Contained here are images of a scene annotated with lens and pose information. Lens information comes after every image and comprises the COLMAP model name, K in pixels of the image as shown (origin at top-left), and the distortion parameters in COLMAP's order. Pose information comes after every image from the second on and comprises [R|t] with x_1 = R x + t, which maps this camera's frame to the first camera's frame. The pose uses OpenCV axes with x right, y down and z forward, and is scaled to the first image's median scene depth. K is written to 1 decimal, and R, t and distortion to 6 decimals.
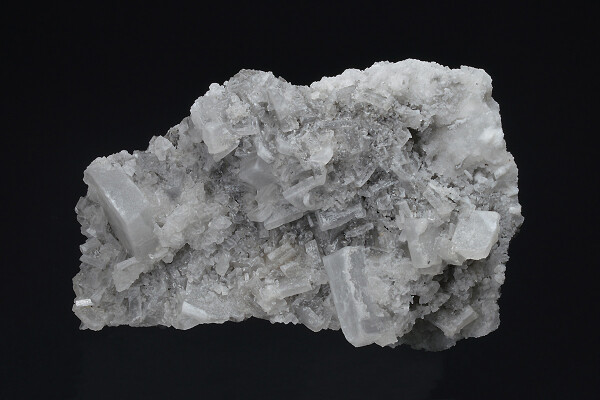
lens RADIAL K [[1660.1, 0, 303.9], [0, 1660.1, 199.9], [0, 0, 1]] dist [-0.068426, 0.000000]
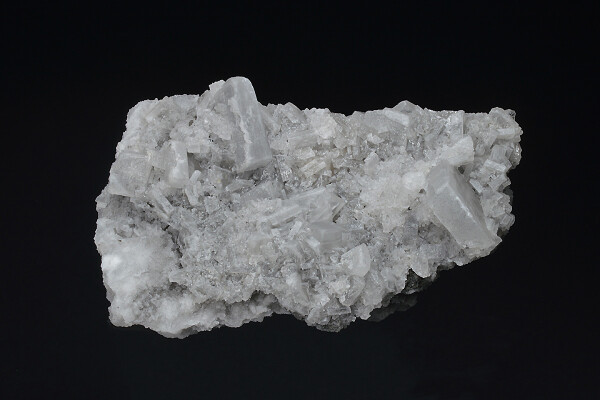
lens RADIAL K [[1660.1, 0, 301.2], [0, 1660.1, 200.9], [0, 0, 1]] dist [-0.068426, 0.000000]
pose [[-0.976812, 0.005100, 0.214037, -0.238660], [0.056572, -0.958036, 0.281010, -0.294640], [0.206488, 0.286602, 0.935533, -0.002404]]
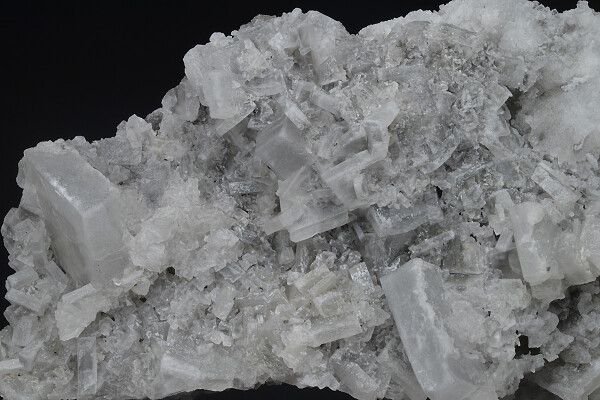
lens RADIAL K [[1660.1, 0, 295.4], [0, 1660.1, 202.1], [0, 0, 1]] dist [-0.068426, 0.000000]
pose [[0.998192, 0.016341, 0.057847, -0.060591], [0.001005, 0.957668, -0.287873, 0.194811], [-0.060102, 0.287411, 0.955920, 0.364383]]
